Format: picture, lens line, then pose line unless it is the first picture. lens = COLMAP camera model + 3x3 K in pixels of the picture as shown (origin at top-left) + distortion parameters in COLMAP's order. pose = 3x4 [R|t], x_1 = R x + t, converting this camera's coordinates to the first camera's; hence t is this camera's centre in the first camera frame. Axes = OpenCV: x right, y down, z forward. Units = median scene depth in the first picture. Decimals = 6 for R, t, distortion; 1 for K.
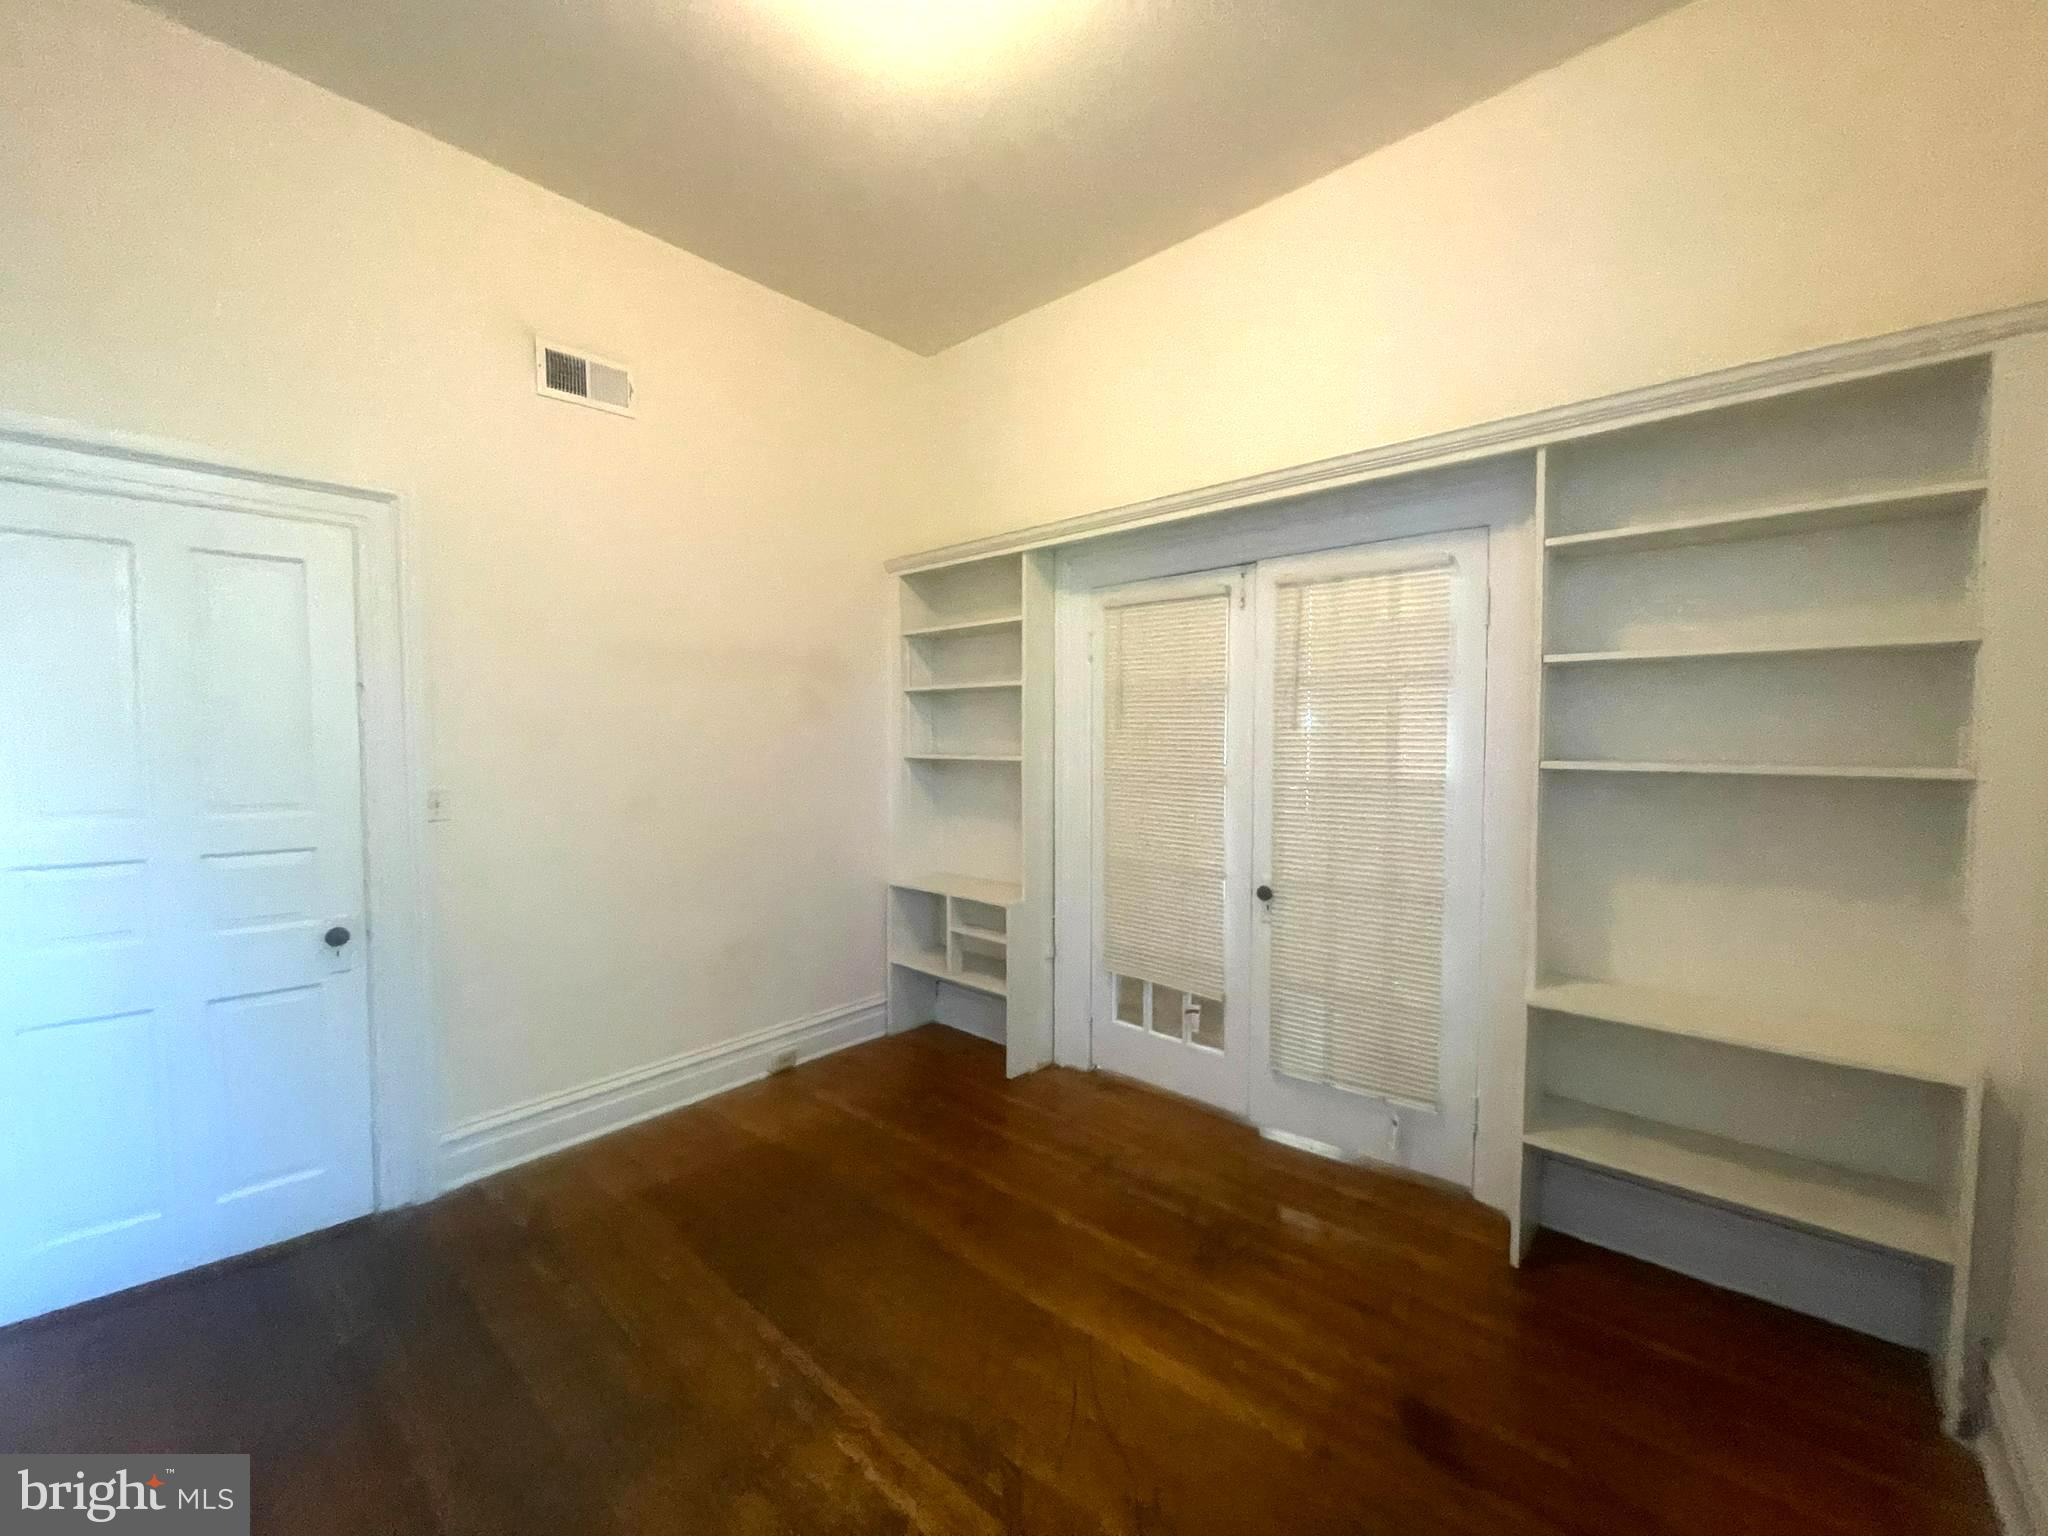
lens RADIAL K [[826.8, 0, 1010.3], [0, 826.8, 762.3], [0, 0, 1]] dist [-0.001209, 0.001813]
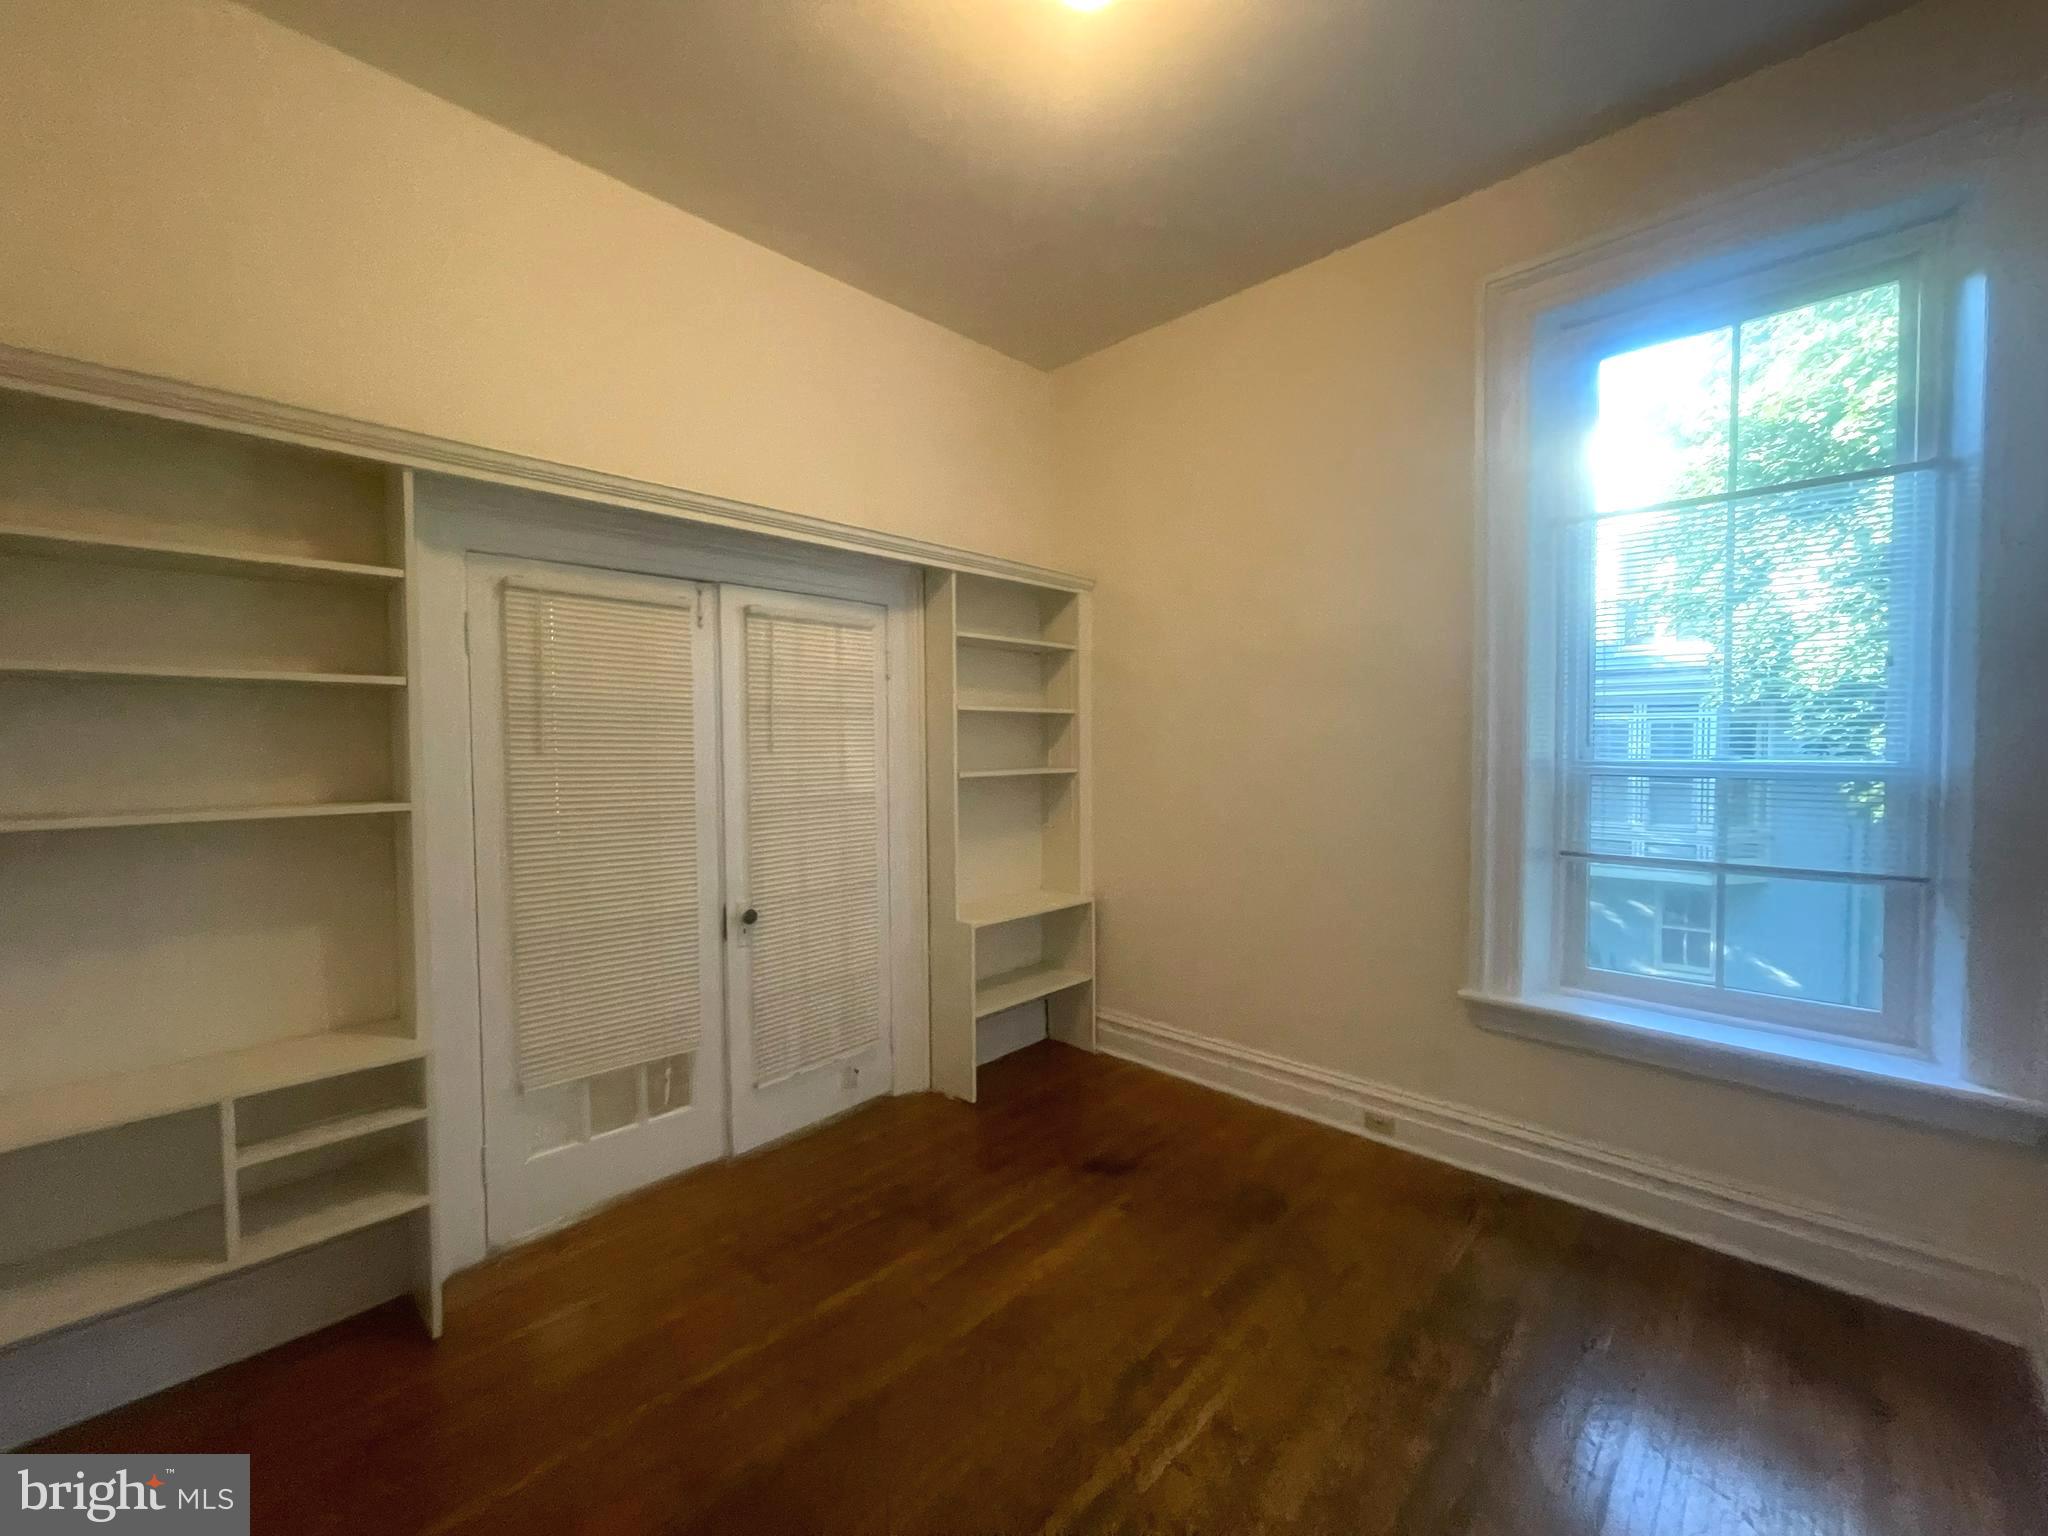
lens RADIAL K [[826.8, 0, 1013.0], [0, 826.8, 773.1], [0, 0, 1]] dist [-0.001209, 0.001813]
pose [[0.032779, -0.028495, 0.999056, -0.682777], [0.050460, 0.998366, 0.026820, -0.027833], [-0.998188, 0.049534, 0.034163, 0.637139]]
